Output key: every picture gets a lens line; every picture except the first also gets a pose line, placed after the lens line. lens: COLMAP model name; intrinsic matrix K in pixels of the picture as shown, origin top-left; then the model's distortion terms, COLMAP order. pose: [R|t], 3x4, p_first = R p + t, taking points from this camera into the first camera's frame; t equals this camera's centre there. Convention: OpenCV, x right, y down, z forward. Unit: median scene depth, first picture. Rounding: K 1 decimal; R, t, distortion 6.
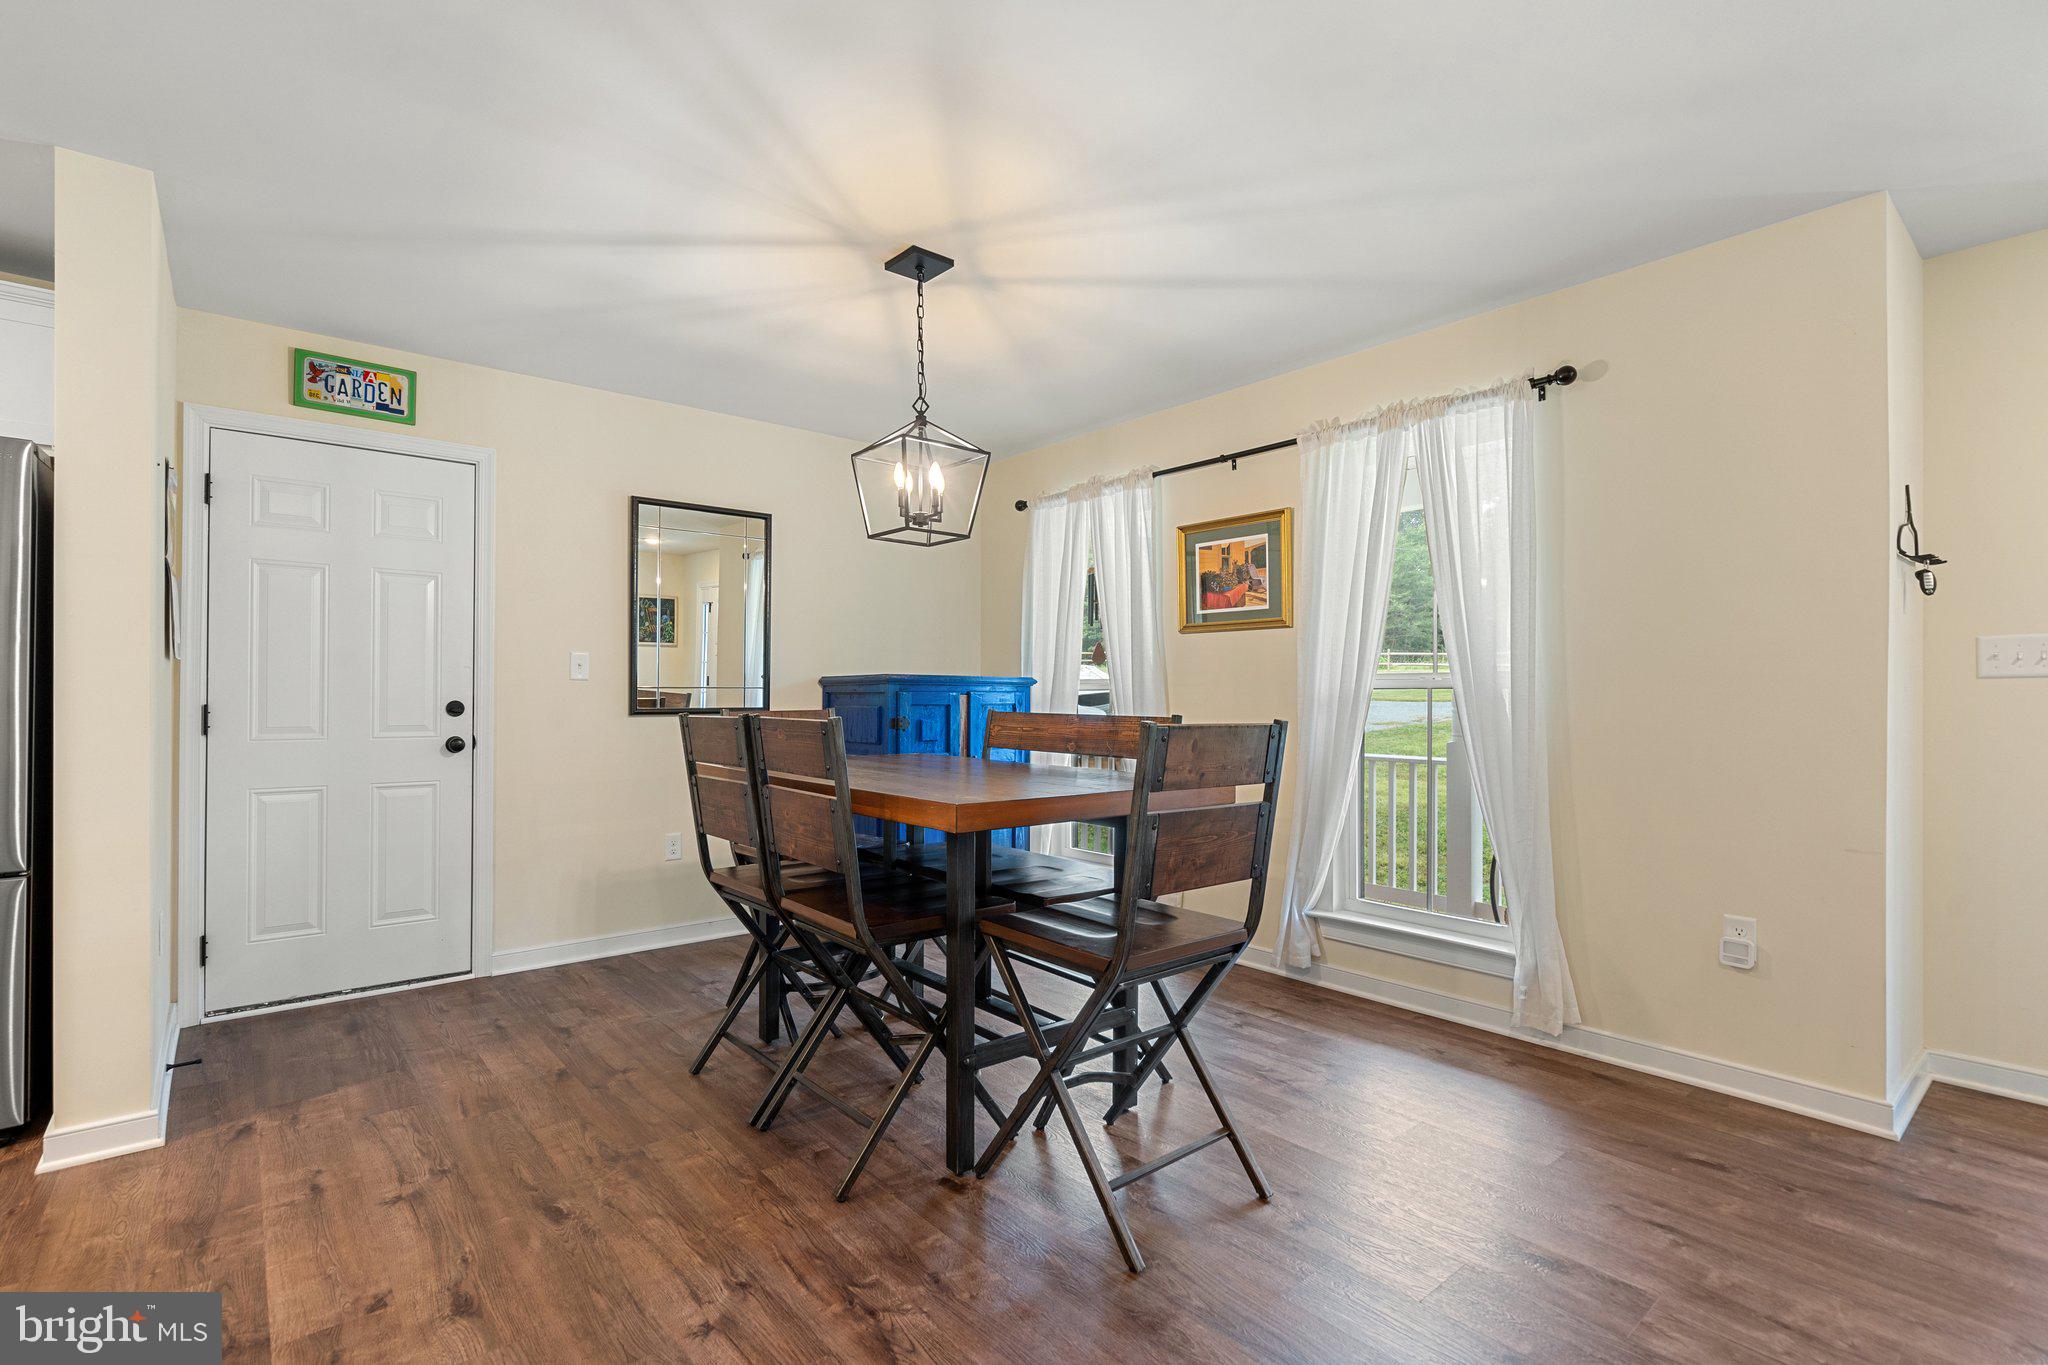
lens RADIAL K [[946.3, 0, 1012.2], [0, 946.3, 696.9], [0, 0, 1]] dist [-0.002149, 0.000437]
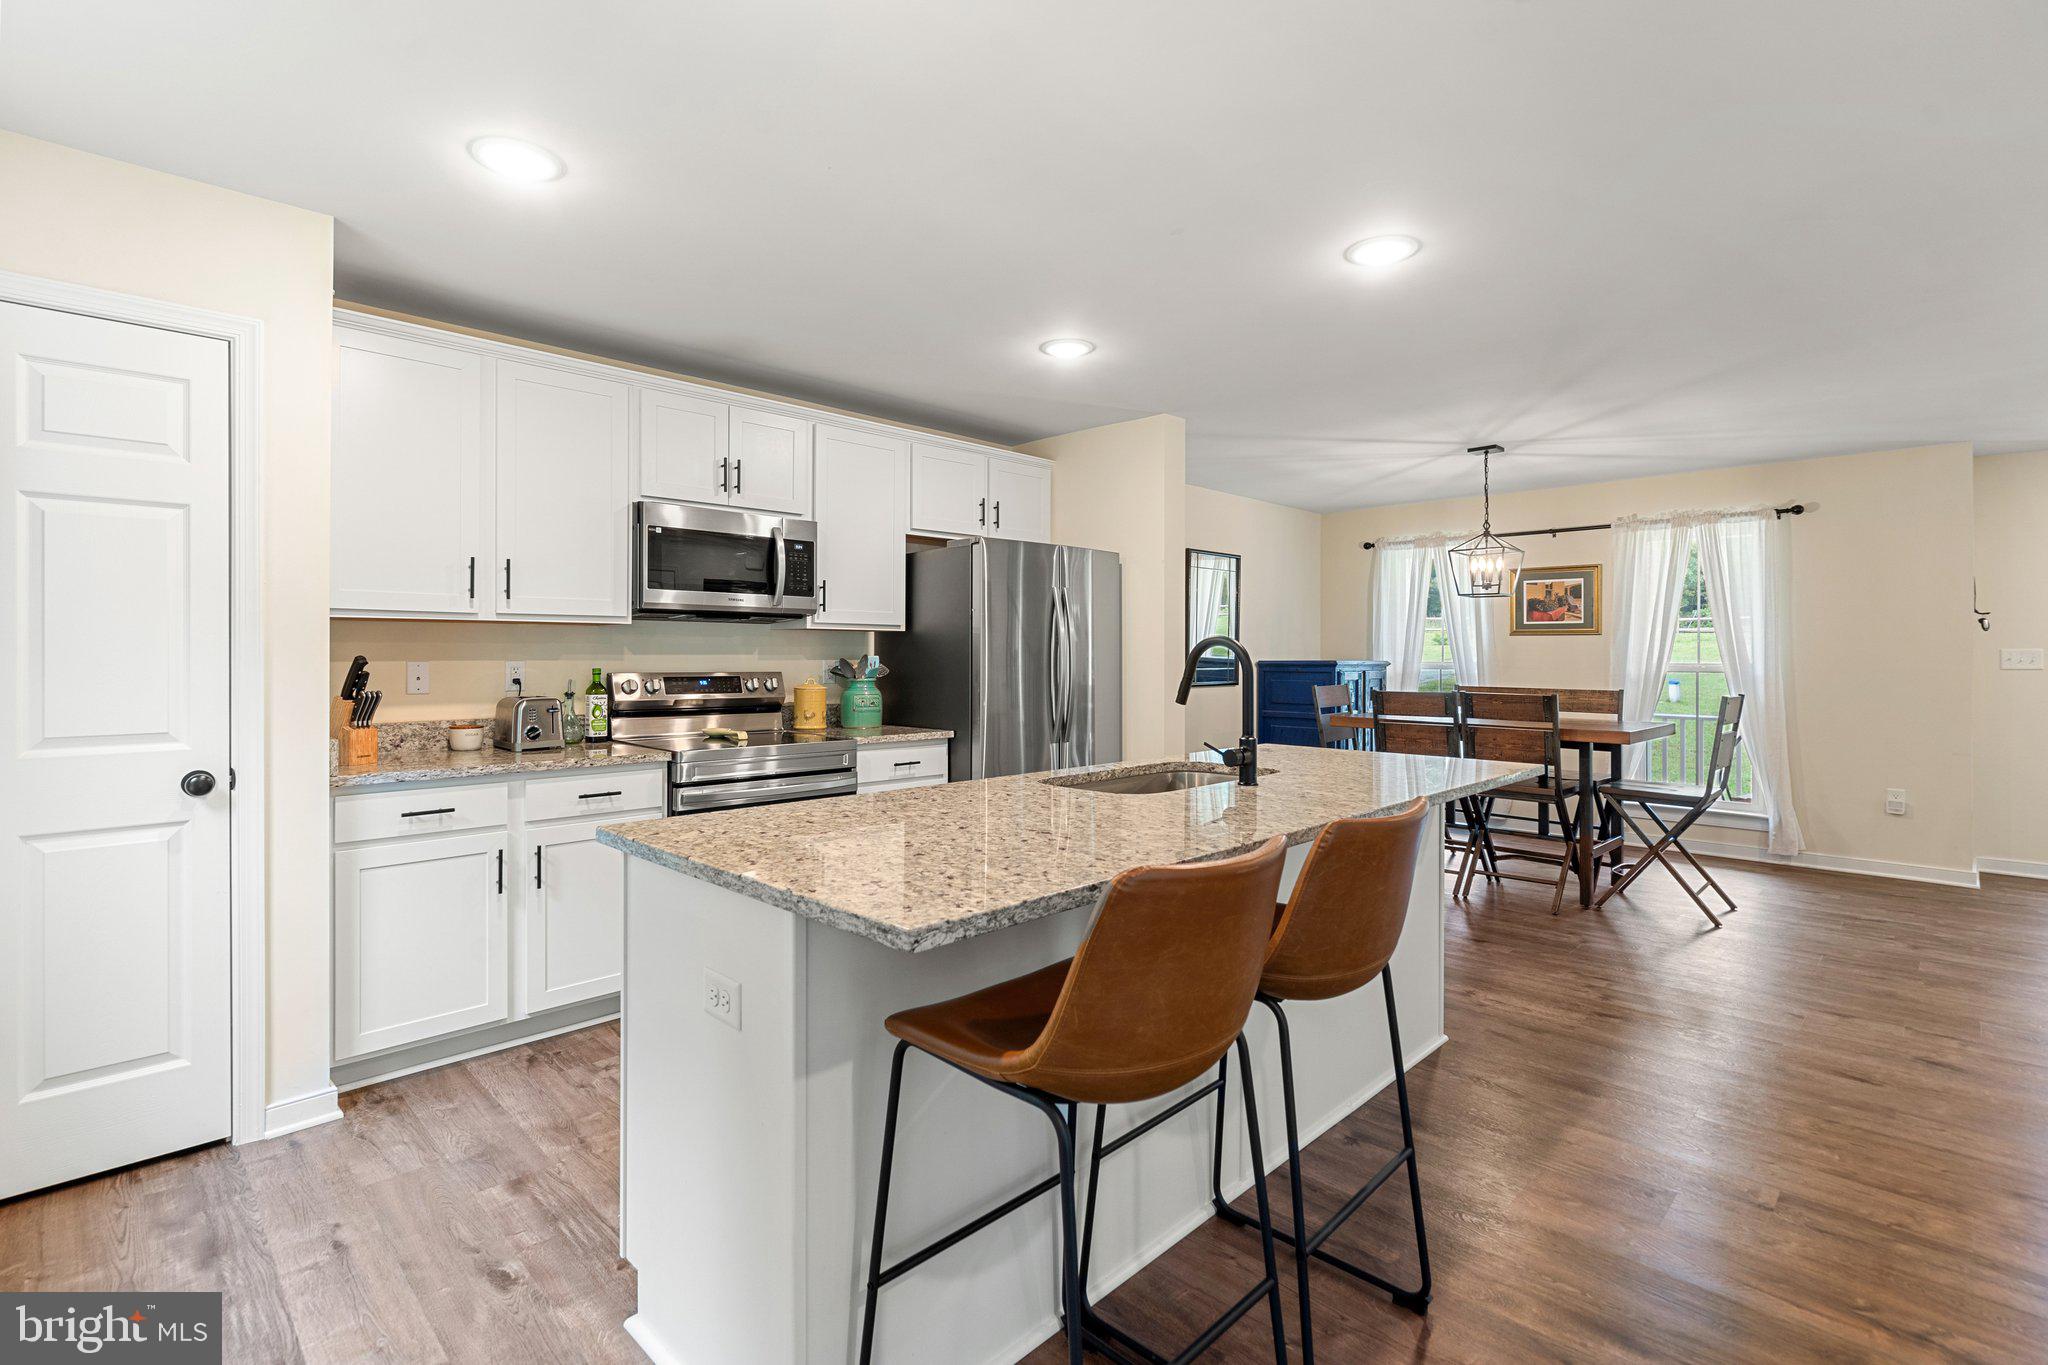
lens RADIAL K [[950.5, 0, 1006.7], [0, 950.5, 656.3], [0, 0, 1]] dist [-0.003665, 0.001159]
pose [[0.996350, -0.000376, 0.085364, -0.982513], [0.000379, 1.000000, -0.000016, -0.038262], [-0.085364, 0.000048, 0.996350, -0.648147]]
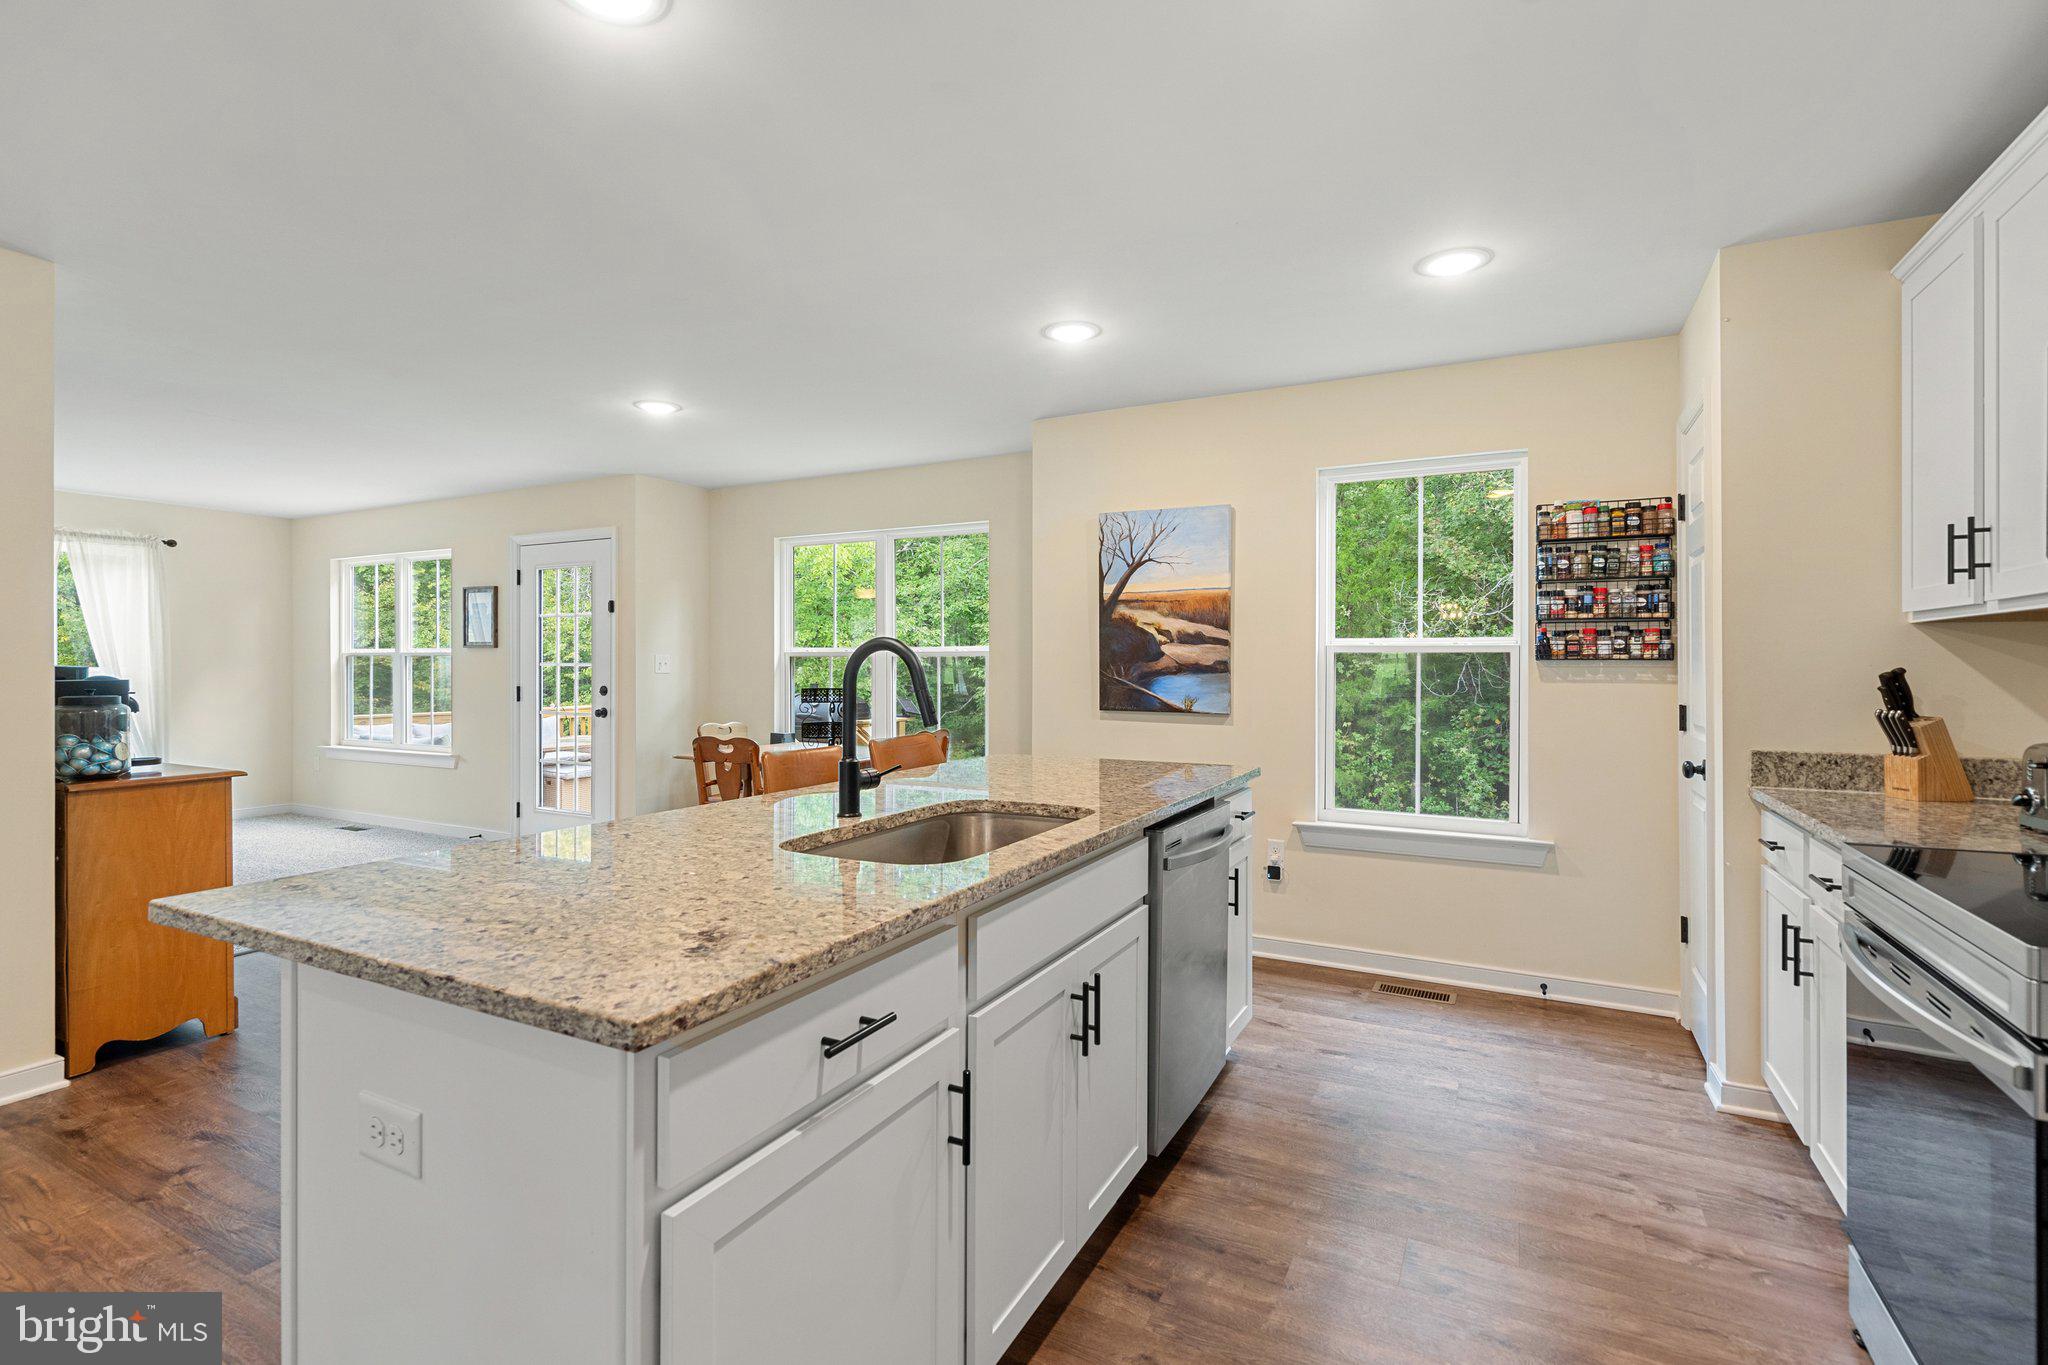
lens RADIAL K [[950.5, 0, 1006.7], [0, 950.5, 656.3], [0, 0, 1]] dist [-0.003665, 0.001159]
pose [[-0.925670, -0.007420, -0.378258, -0.608809], [-0.005485, 0.999966, -0.006192, -0.039516], [0.378291, -0.003657, -0.925679, 0.631346]]
